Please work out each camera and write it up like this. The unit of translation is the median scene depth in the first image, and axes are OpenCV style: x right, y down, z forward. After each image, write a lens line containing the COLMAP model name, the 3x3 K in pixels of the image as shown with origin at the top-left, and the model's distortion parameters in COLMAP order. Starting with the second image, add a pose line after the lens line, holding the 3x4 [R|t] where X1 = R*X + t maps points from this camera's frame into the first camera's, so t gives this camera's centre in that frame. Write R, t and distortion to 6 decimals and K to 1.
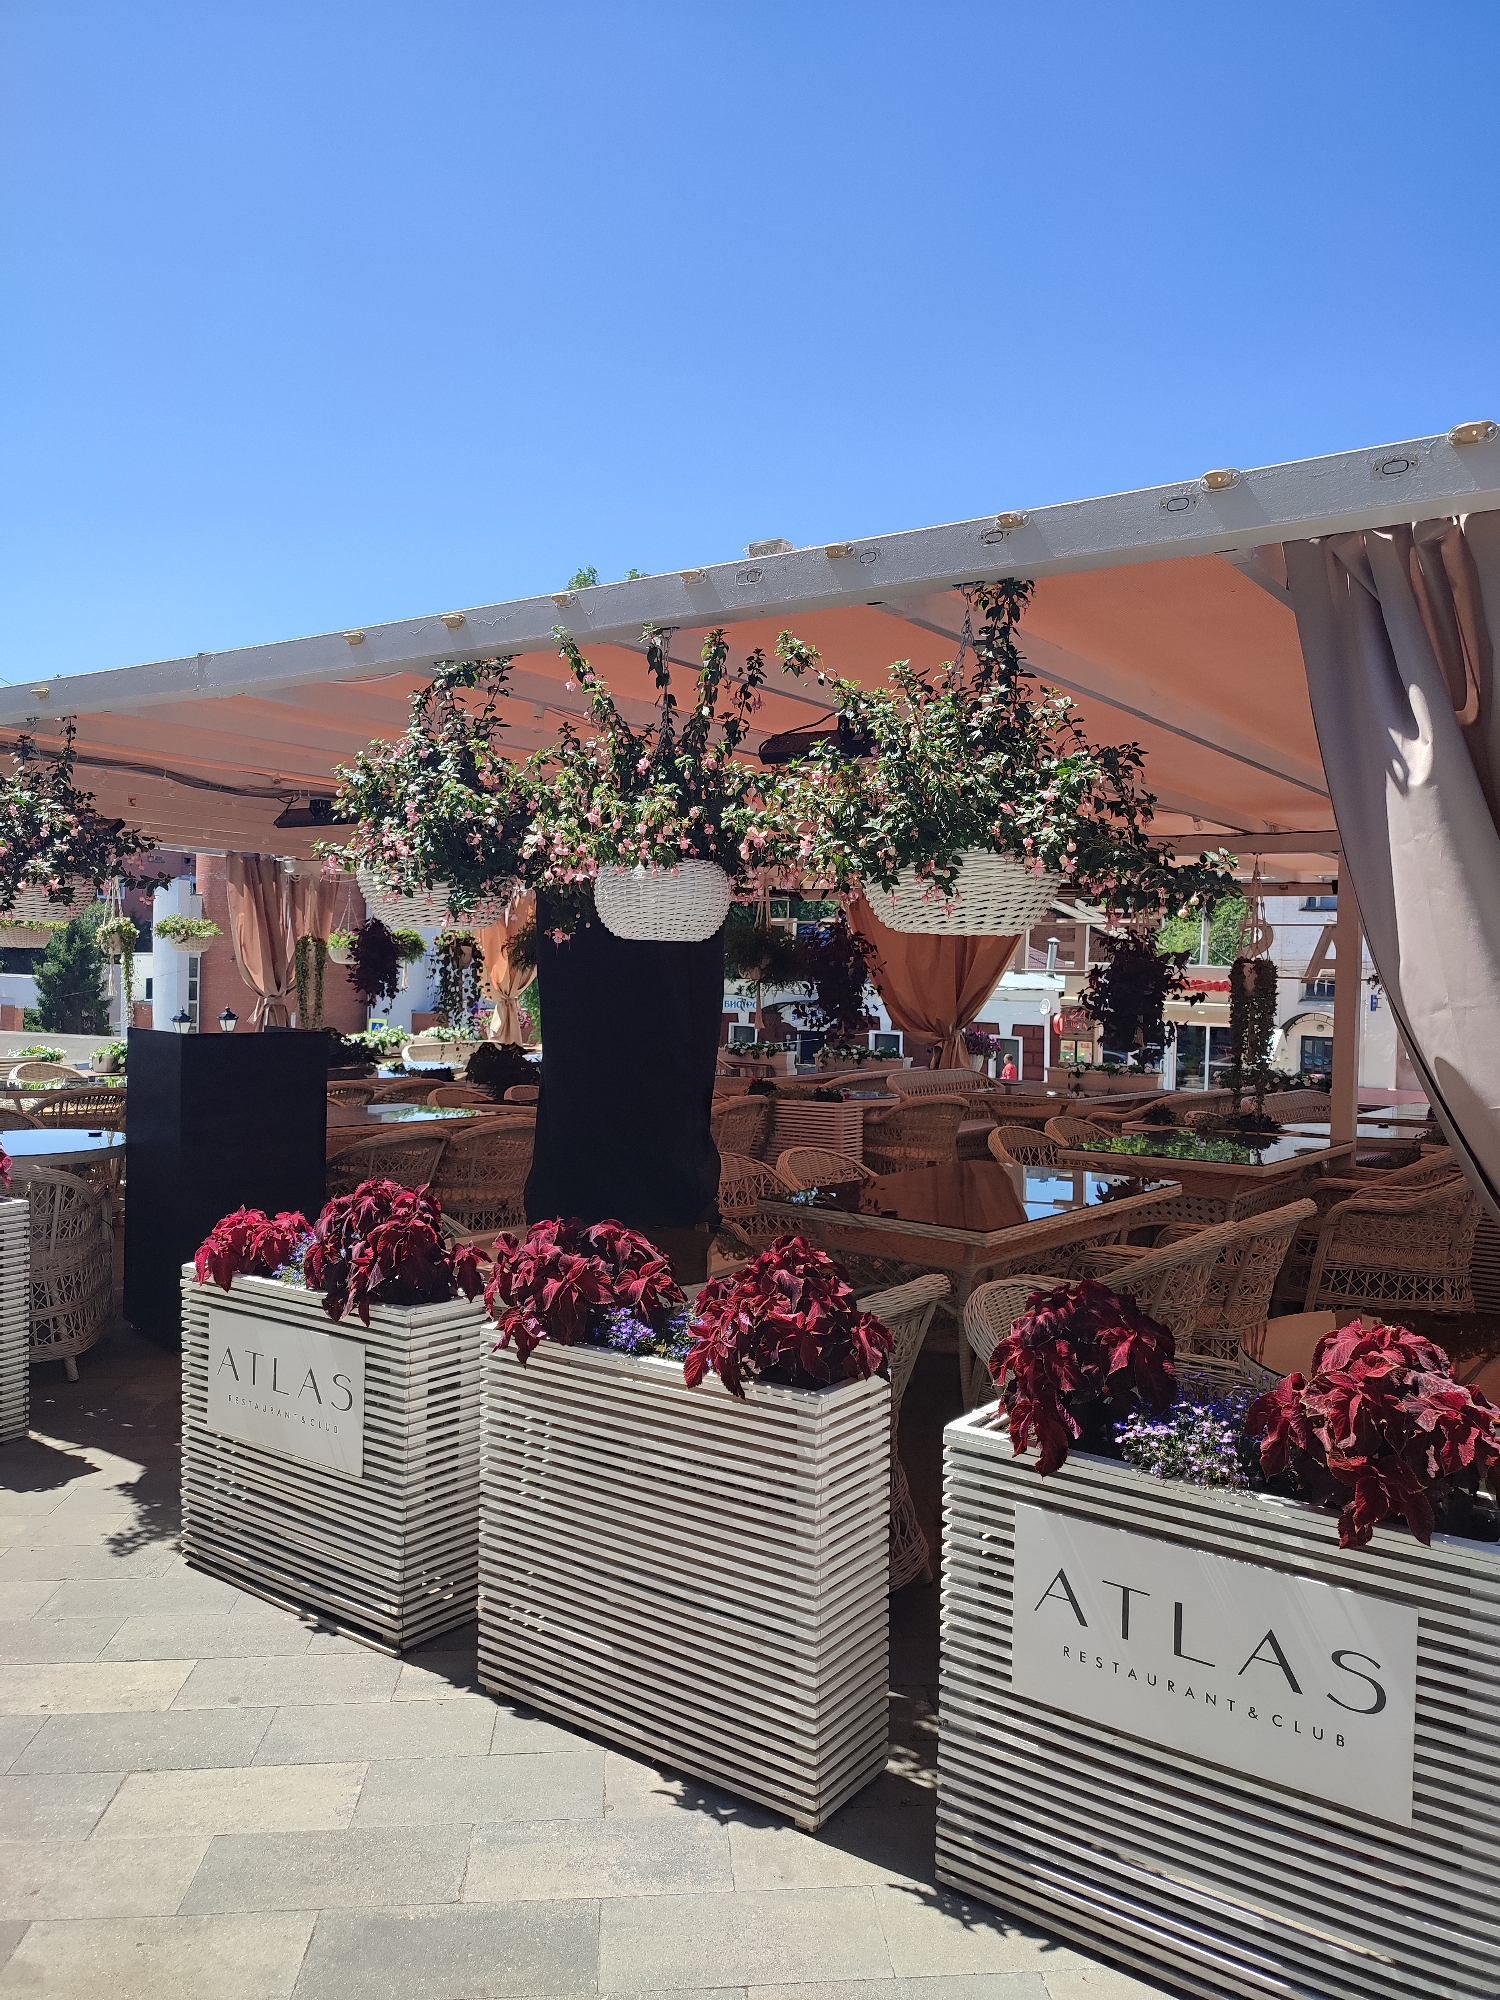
lens RADIAL K [[1420.5, 0, 750.0], [0, 1420.5, 1000.0], [0, 0, 1]] dist [0.027967, -0.030389]
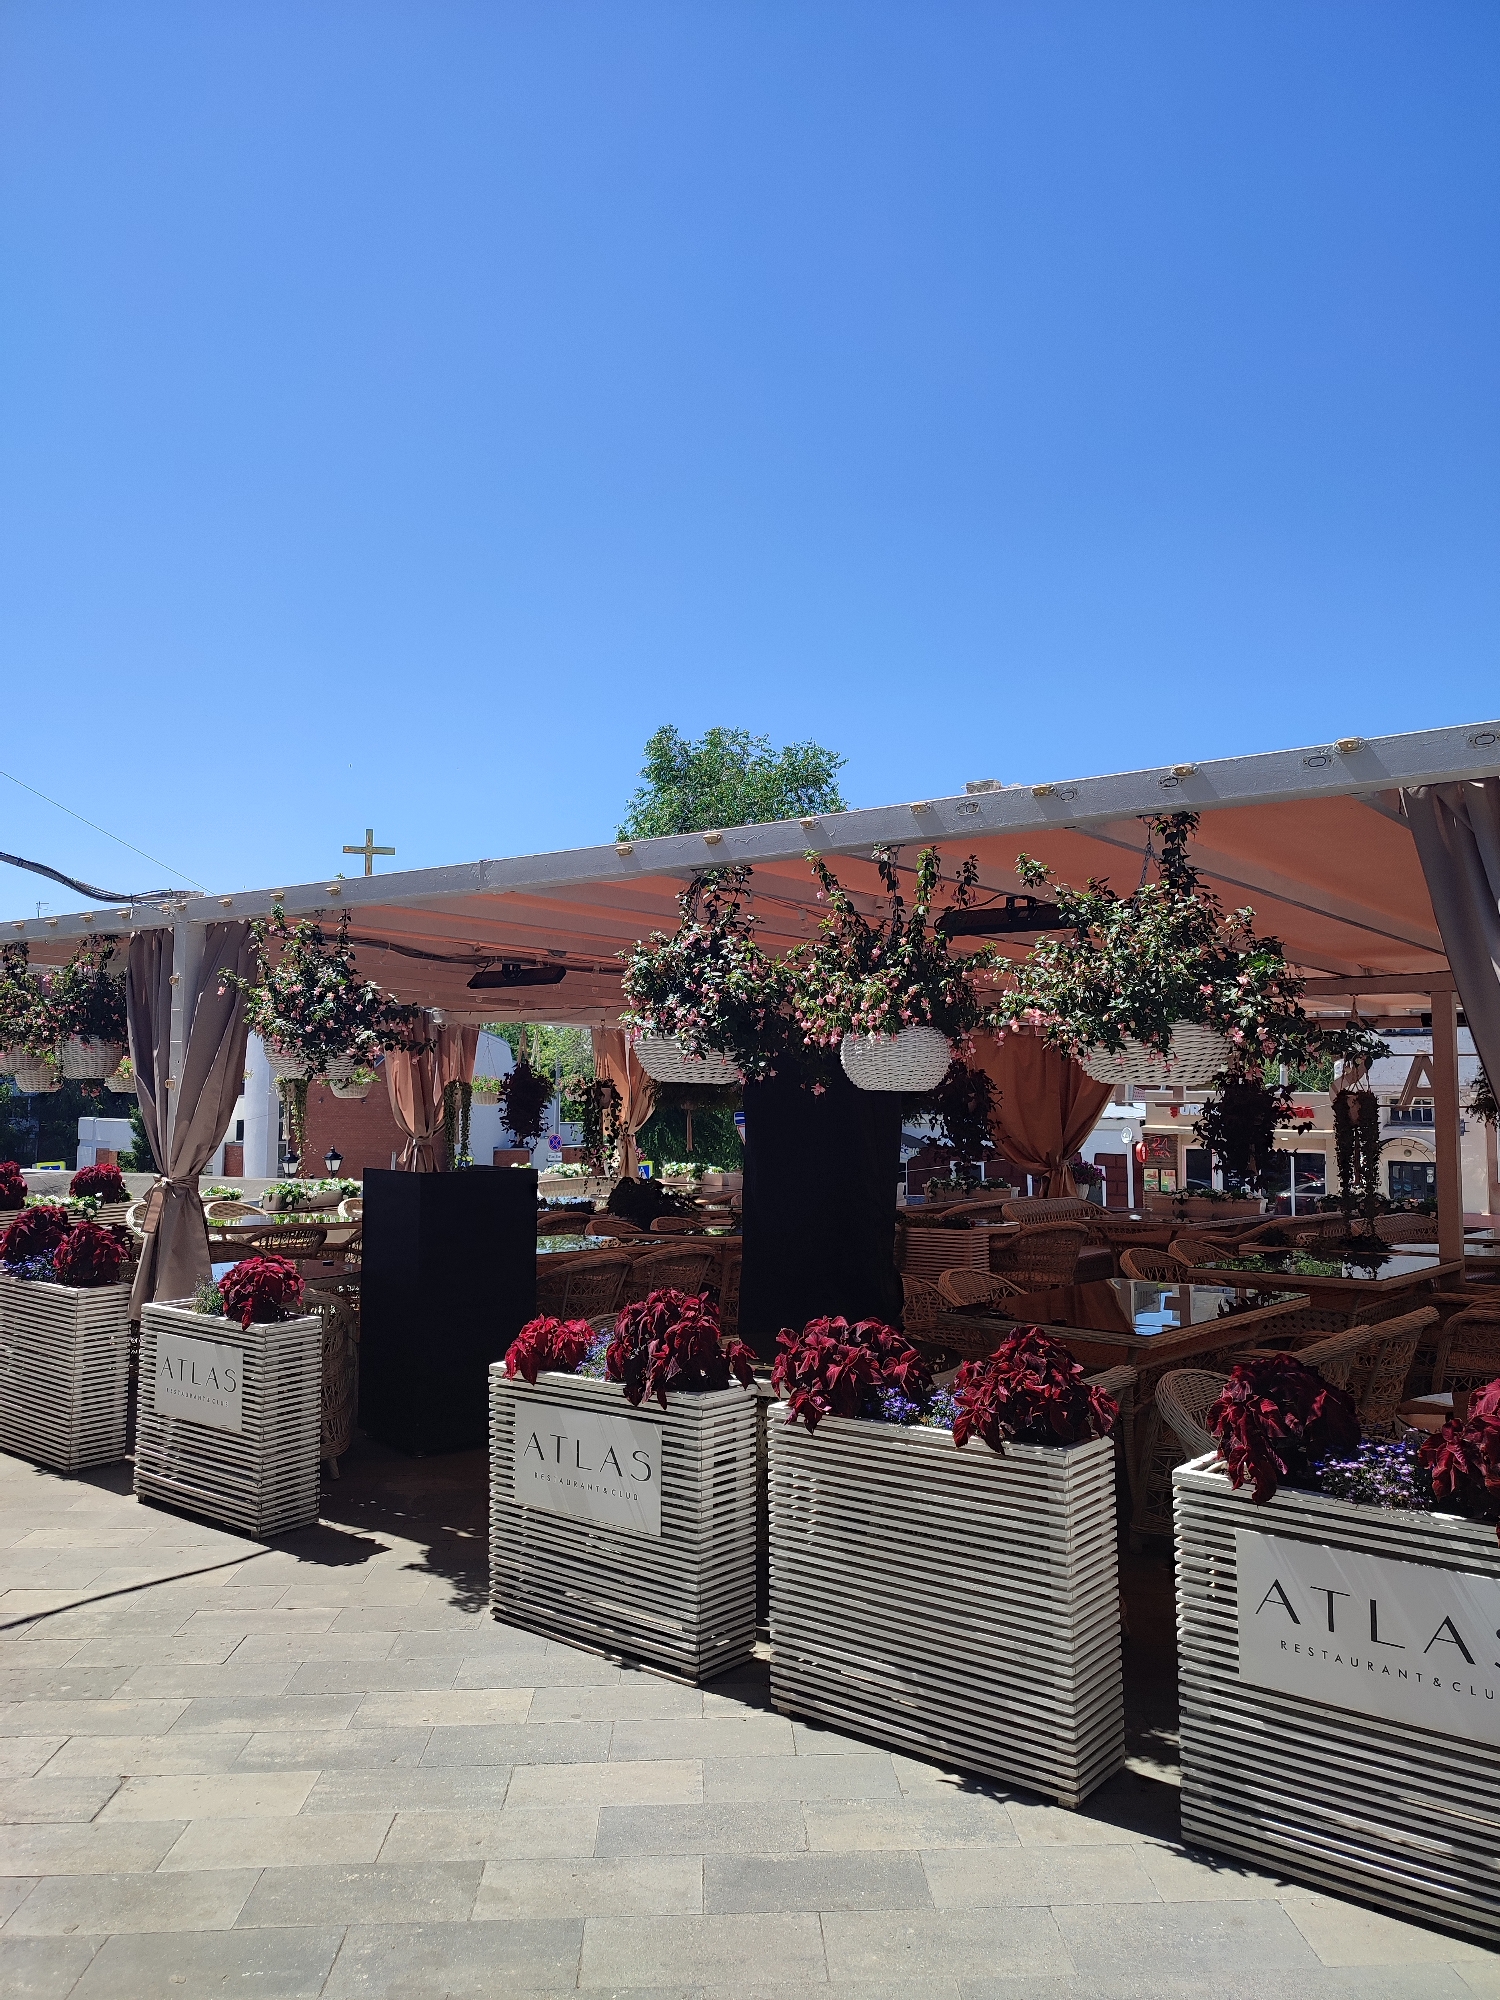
lens RADIAL K [[1430.1, 0, 741.3], [0, 1430.1, 1003.1], [0, 0, 1]] dist [0.033447, -0.028162]
pose [[0.998751, -0.018919, -0.046236, -0.148688], [0.014695, 0.995829, -0.090053, -0.008822], [0.047746, 0.089261, 0.994863, -0.281205]]
